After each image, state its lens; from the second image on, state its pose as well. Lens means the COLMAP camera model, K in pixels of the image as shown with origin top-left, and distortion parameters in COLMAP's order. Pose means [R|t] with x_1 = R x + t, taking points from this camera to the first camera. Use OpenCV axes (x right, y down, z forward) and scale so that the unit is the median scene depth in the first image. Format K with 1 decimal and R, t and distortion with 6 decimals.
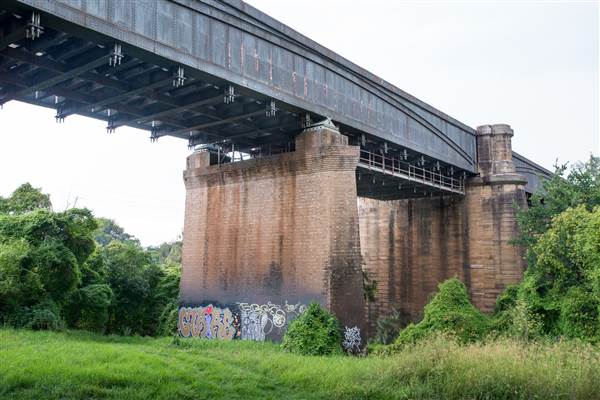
lens RADIAL K [[556.7, 0, 300.0], [0, 556.7, 200.0], [0, 0, 1]] dist [0.052497, 0.004306]
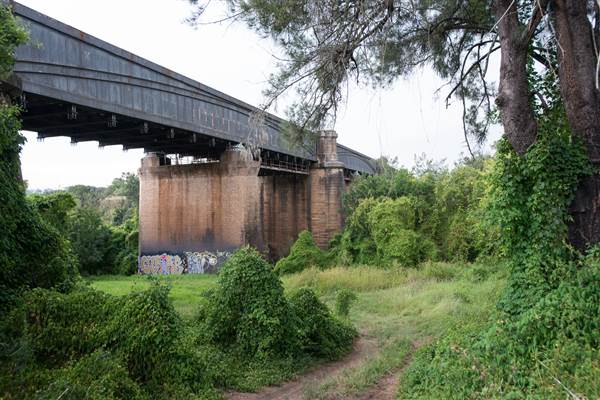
lens RADIAL K [[483.3, 0, 300.0], [0, 483.3, 200.0], [0, 0, 1]] dist [0.026407, 0.003660]
pose [[0.954078, -0.018679, 0.298975, -0.202947], [-0.016438, 0.993286, 0.114514, -0.134631], [-0.299106, -0.114170, 0.947365, -0.433673]]
